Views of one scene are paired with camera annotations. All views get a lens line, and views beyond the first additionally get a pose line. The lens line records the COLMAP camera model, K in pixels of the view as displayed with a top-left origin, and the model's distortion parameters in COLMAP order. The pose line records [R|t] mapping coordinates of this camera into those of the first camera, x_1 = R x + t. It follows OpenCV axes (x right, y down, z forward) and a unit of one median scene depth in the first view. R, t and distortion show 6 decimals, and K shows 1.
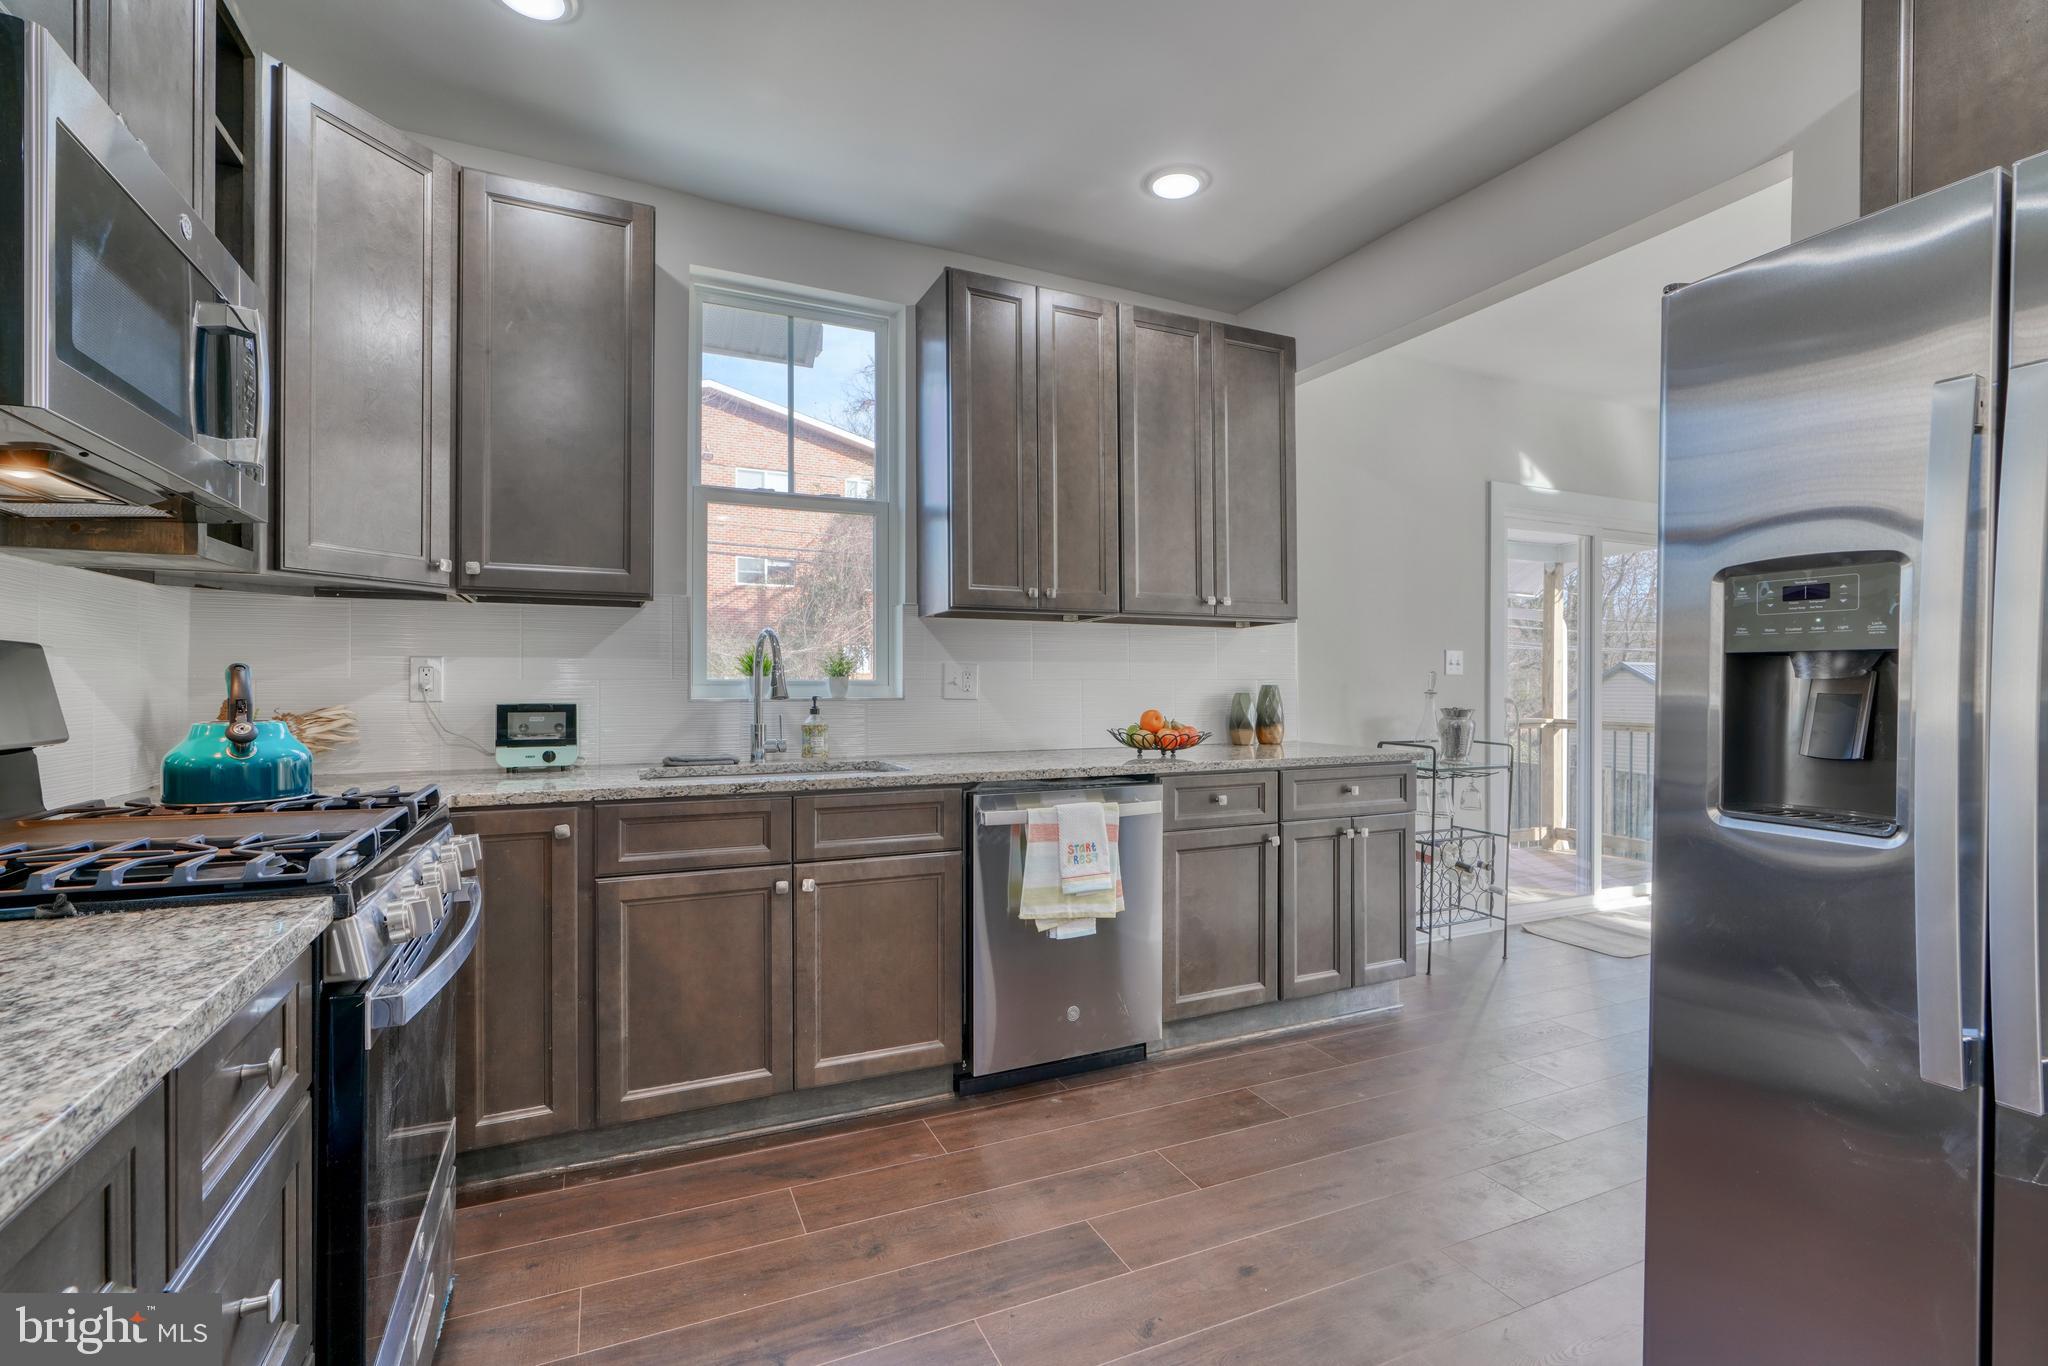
lens RADIAL K [[928.3, 0, 1020.0], [0, 928.3, 697.5], [0, 0, 1]] dist [-0.011214, 0.005580]
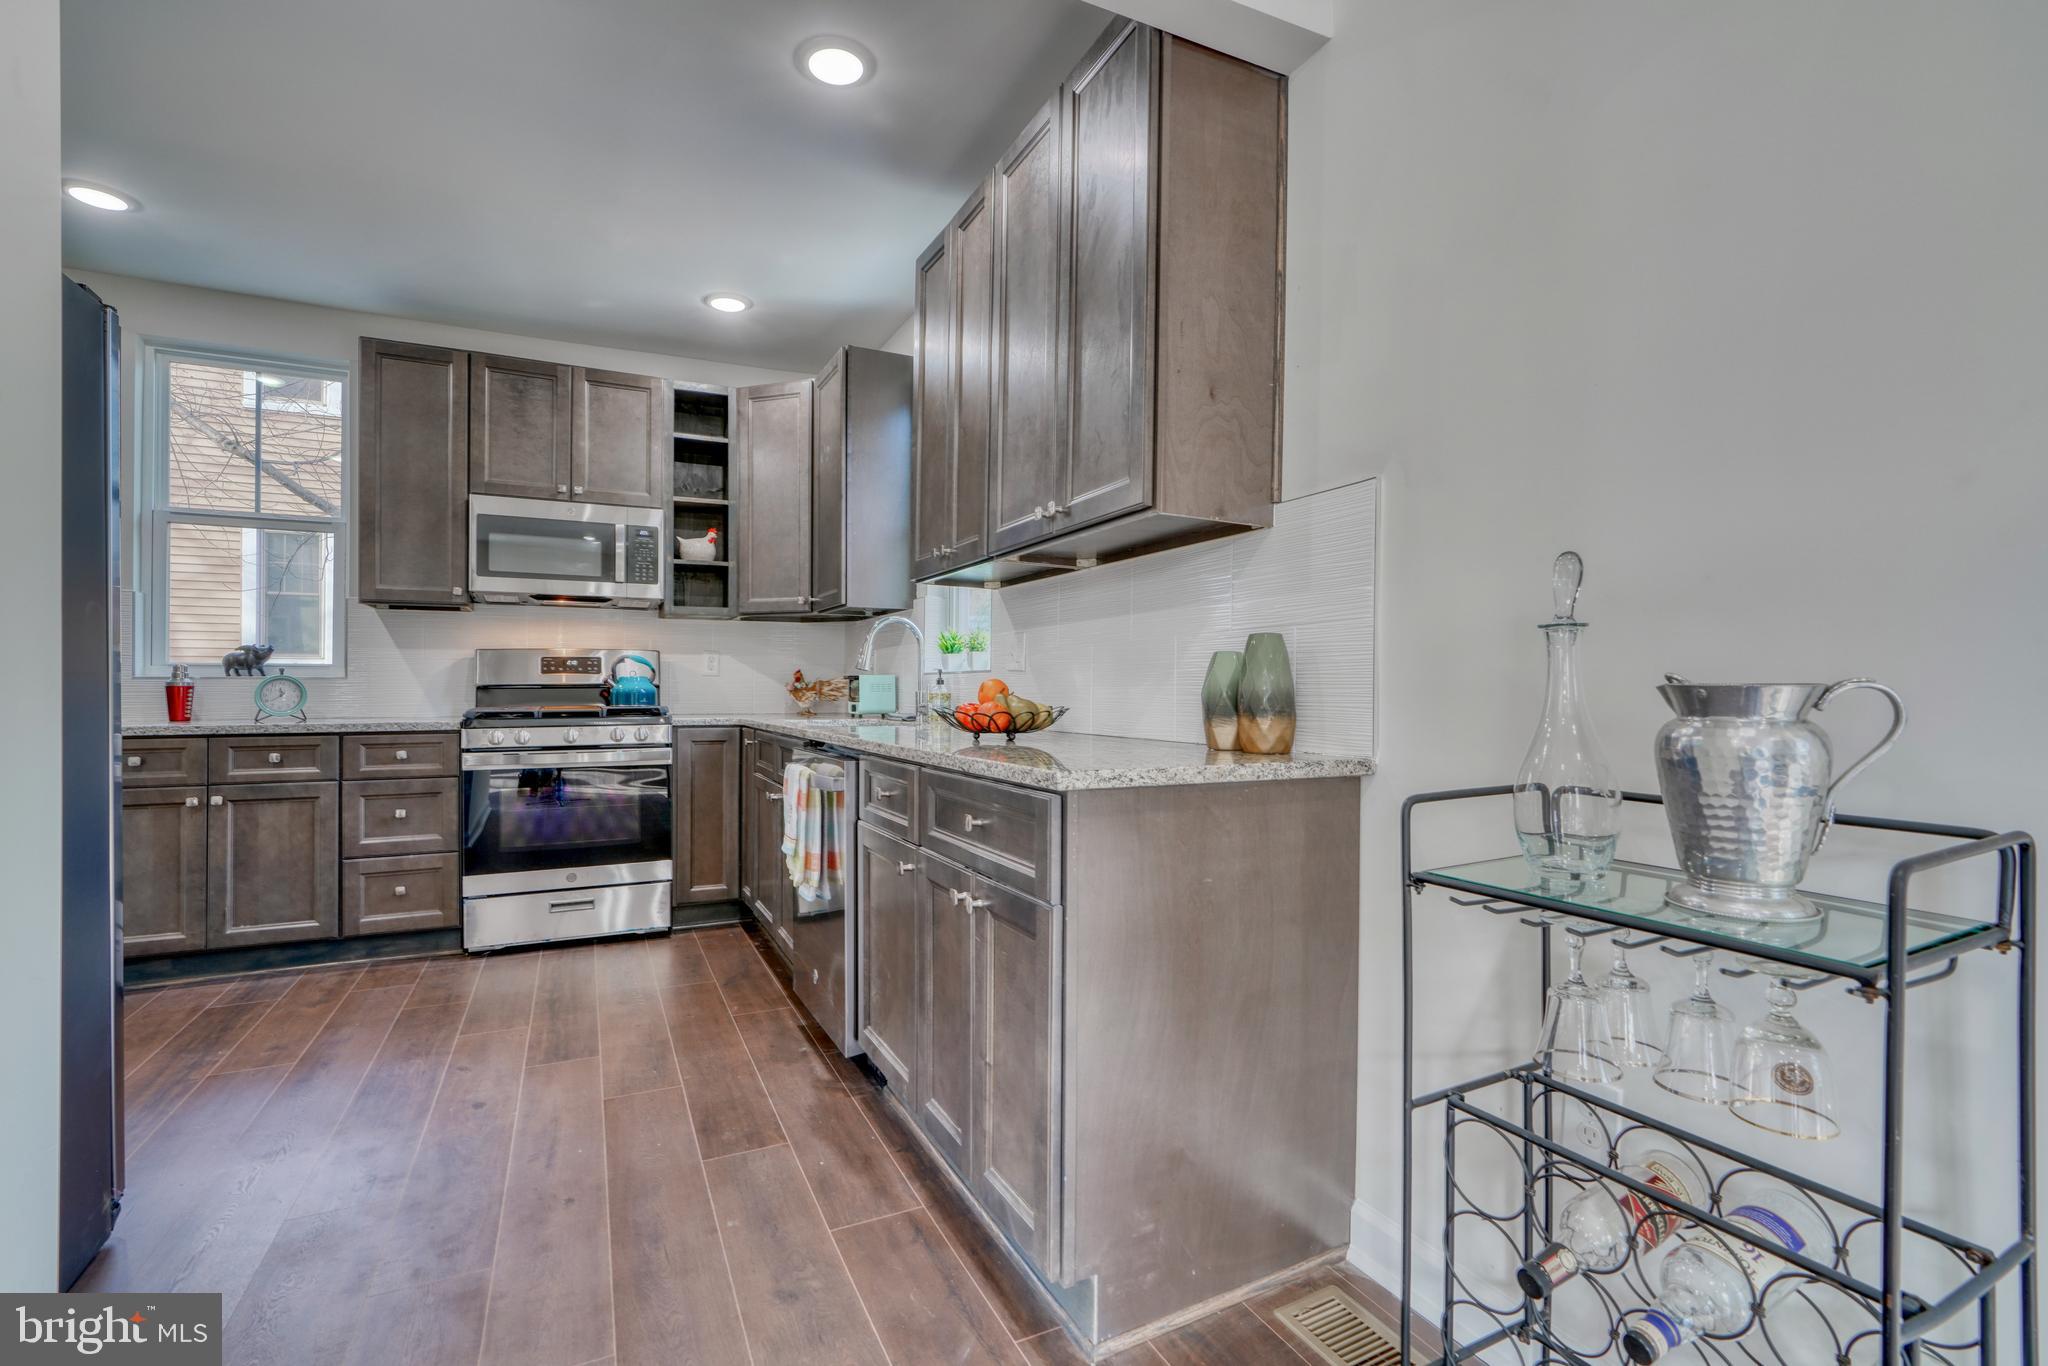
lens RADIAL K [[928.3, 0, 1019.2], [0, 928.3, 693.8], [0, 0, 1]] dist [-0.011214, 0.005580]
pose [[0.009933, 0.009656, -0.999904, 0.925081], [-0.007704, 0.999924, 0.009580, 0.016030], [0.999921, 0.007608, 0.010006, 1.045324]]
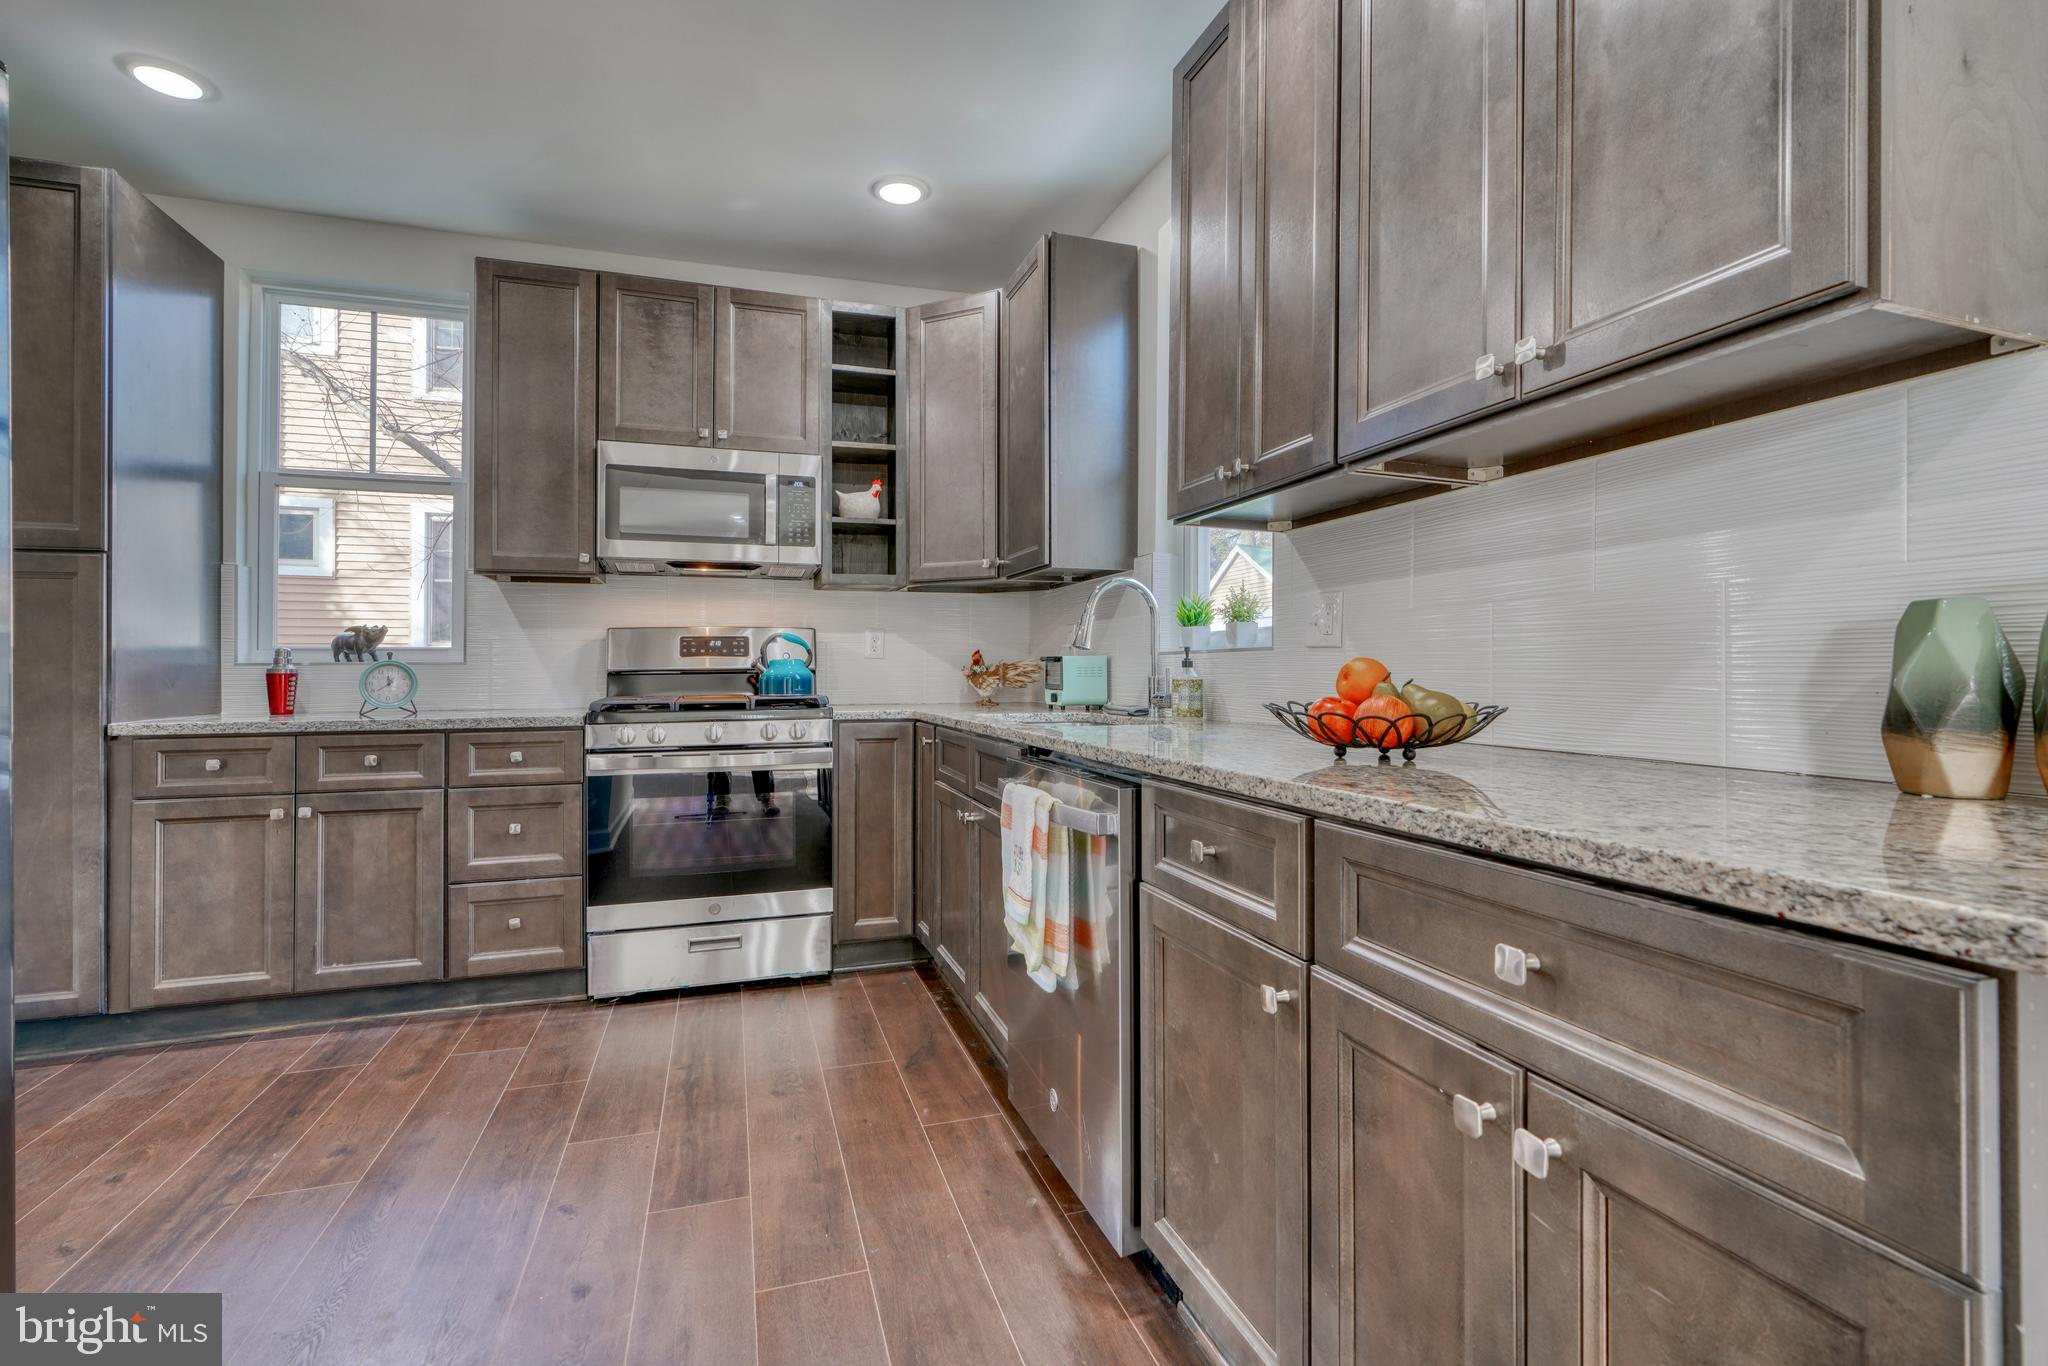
lens RADIAL K [[928.3, 0, 1023.8], [0, 928.3, 664.7], [0, 0, 1]] dist [-0.011214, 0.005580]
pose [[-0.122230, -0.002330, -0.992499, 0.639636], [-0.002484, 0.999995, -0.002042, 0.016092], [0.992499, 0.002216, -0.122235, 0.915887]]
